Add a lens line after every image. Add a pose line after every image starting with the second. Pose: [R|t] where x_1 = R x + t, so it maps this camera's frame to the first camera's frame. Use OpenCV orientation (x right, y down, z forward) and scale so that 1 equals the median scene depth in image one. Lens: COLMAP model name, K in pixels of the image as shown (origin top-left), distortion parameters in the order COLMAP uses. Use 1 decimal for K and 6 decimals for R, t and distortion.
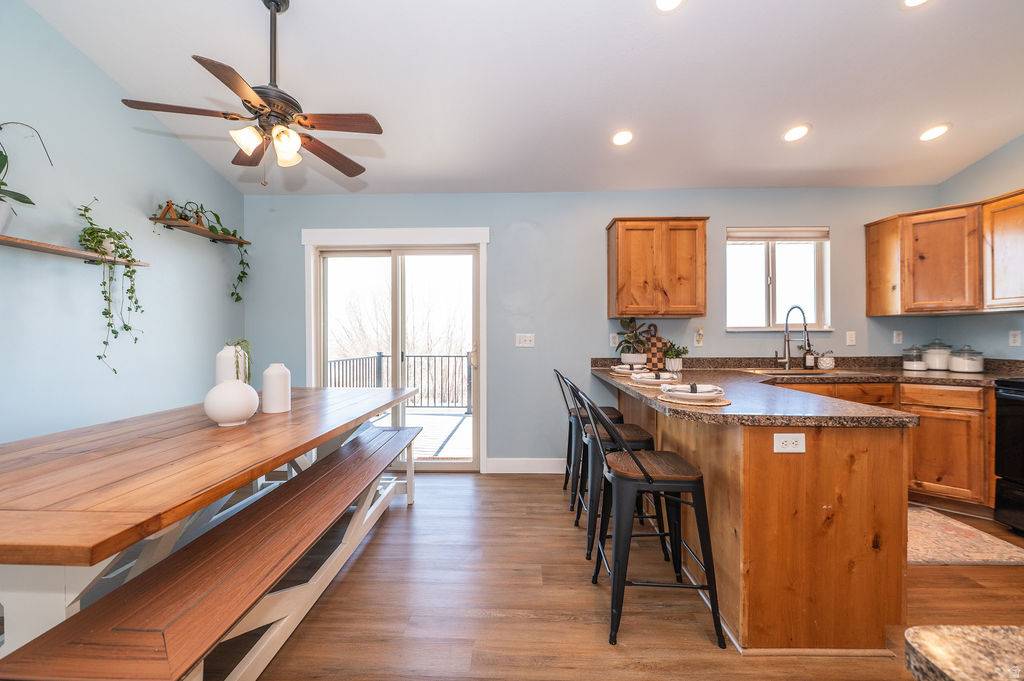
lens RADIAL K [[408.3, 0, 511.5], [0, 408.3, 337.2], [0, 0, 1]] dist [-0.015928, -0.000489]
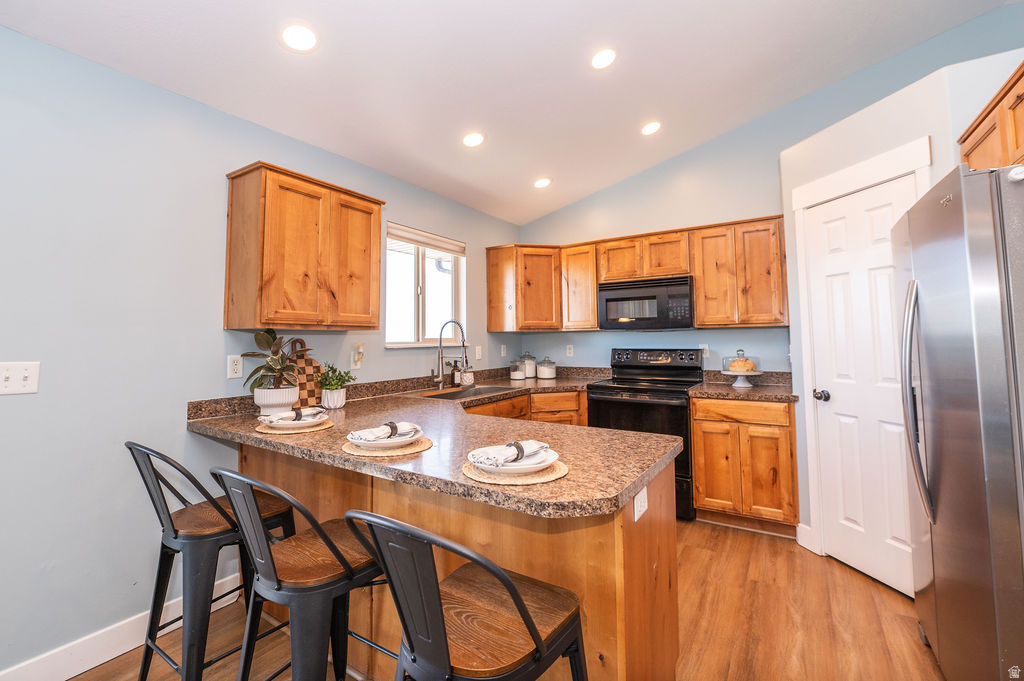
lens RADIAL K [[430.6, 0, 509.2], [0, 430.6, 318.8], [0, 0, 1]] dist [-0.010715, -0.000071]
pose [[0.529653, 0.039635, 0.847288, -0.074184], [0.009386, 0.998573, -0.052579, -0.028280], [-0.848162, 0.035801, 0.528525, 0.375390]]
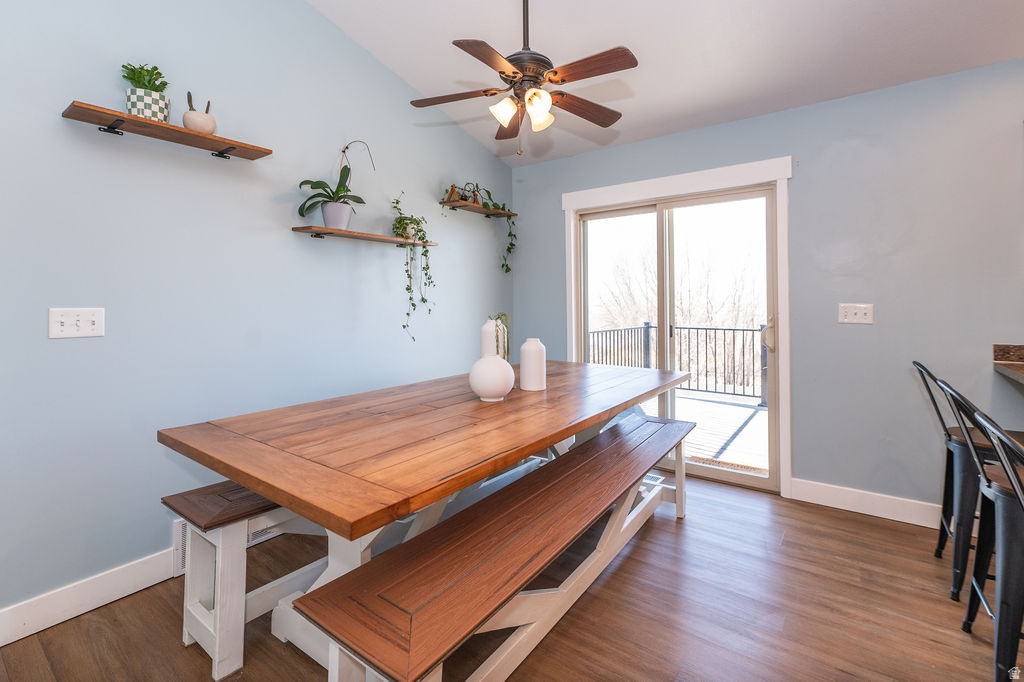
lens RADIAL K [[457.0, 0, 512.9], [0, 457.0, 297.2], [0, 0, 1]] dist [-0.009938, 0.000434]
pose [[0.820580, -0.011226, -0.571422, -0.001755], [0.005845, 0.999920, -0.011250, -0.014938], [0.571502, 0.005891, 0.820579, 0.067297]]
